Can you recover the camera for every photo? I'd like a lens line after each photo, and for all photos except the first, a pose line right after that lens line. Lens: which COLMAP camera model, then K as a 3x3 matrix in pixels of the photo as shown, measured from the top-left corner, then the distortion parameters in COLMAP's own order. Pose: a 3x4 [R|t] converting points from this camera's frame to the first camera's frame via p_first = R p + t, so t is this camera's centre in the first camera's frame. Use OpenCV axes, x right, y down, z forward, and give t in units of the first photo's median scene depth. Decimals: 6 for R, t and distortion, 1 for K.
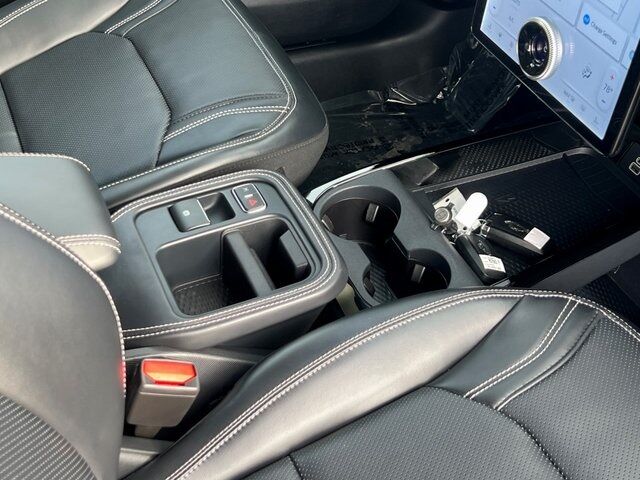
lens RADIAL K [[953.8, 0, 320.0], [0, 953.8, 240.0], [0, 0, 1]] dist [0.140763, -0.055048]
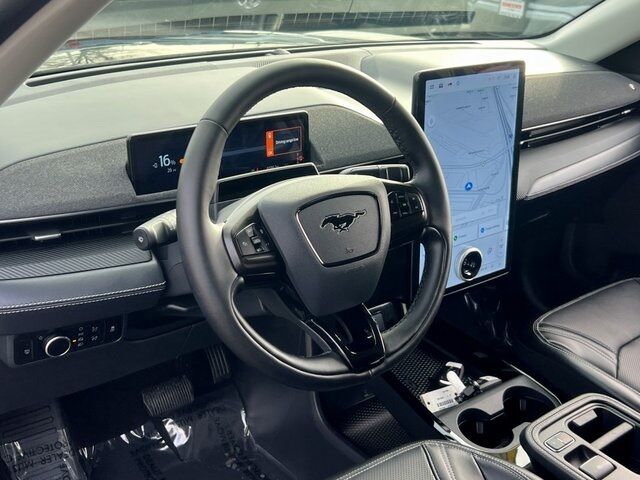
lens RADIAL K [[767.0, 0, 320.0], [0, 767.0, 240.0], [0, 0, 1]] dist [0.082590, -0.001661]
pose [[-0.256487, -0.412561, 0.874075, -0.874931], [0.574234, 0.662385, 0.481146, -1.007651], [-0.777477, 0.625331, 0.067013, 1.030536]]
